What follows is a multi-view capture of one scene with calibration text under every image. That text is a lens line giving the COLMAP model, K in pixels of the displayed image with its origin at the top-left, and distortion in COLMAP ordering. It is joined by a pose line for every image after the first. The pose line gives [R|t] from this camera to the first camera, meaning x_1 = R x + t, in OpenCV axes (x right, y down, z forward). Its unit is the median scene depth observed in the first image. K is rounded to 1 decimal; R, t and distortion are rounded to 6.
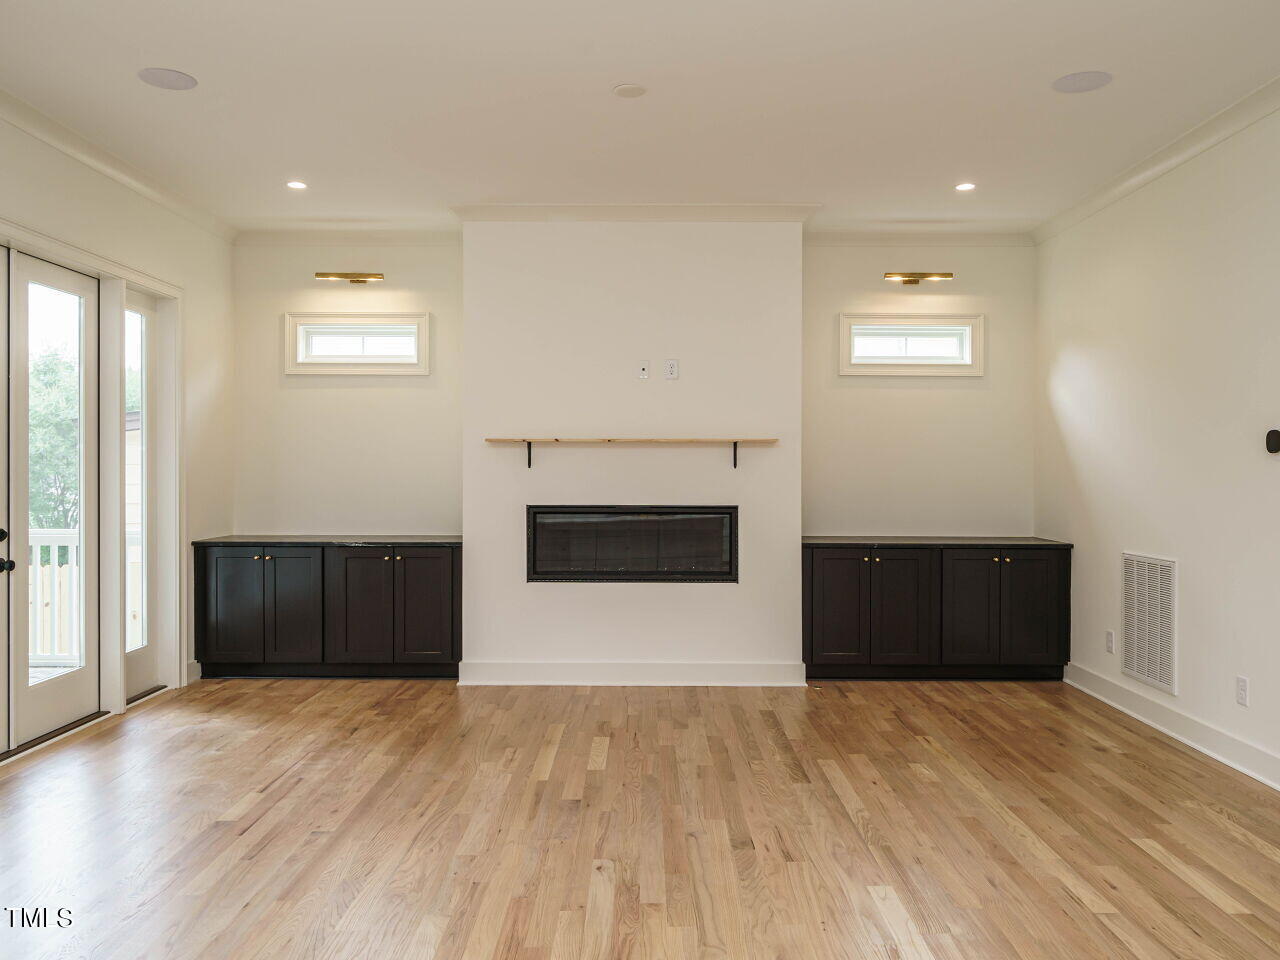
lens RADIAL K [[983.6, 0, 640.2], [0, 983.6, 483.0], [0, 0, 1]] dist [-0.002508, 0.001298]
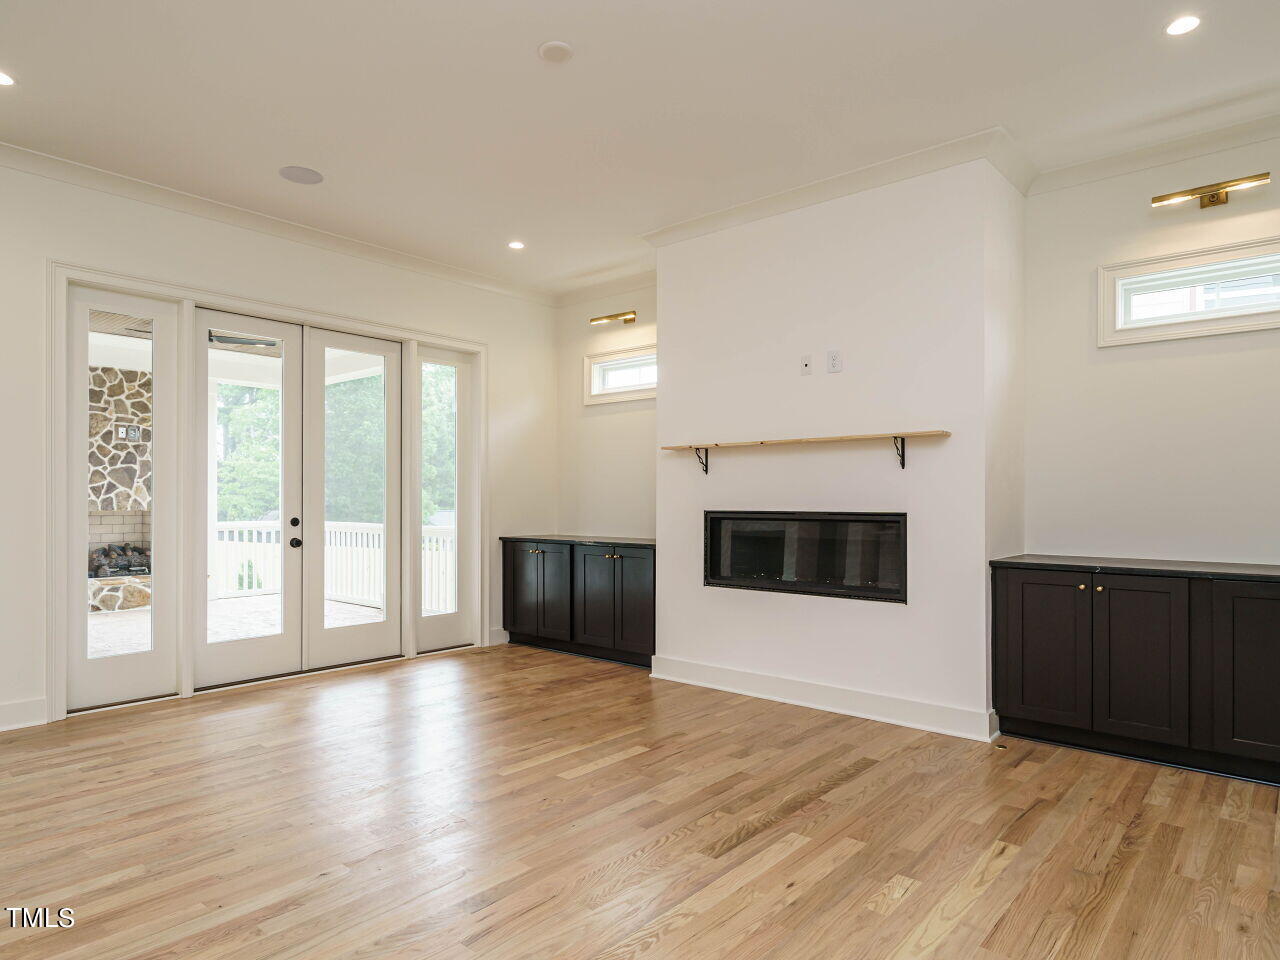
lens RADIAL K [[773.6, 0, 635.2], [0, 773.6, 502.2], [0, 0, 1]] dist [-0.000854, -0.000114]
pose [[0.757030, -0.000474, -0.653380, 0.400416], [-0.009819, 0.999879, -0.012102, 0.027254], [0.653307, 0.015577, 0.756933, 0.383400]]
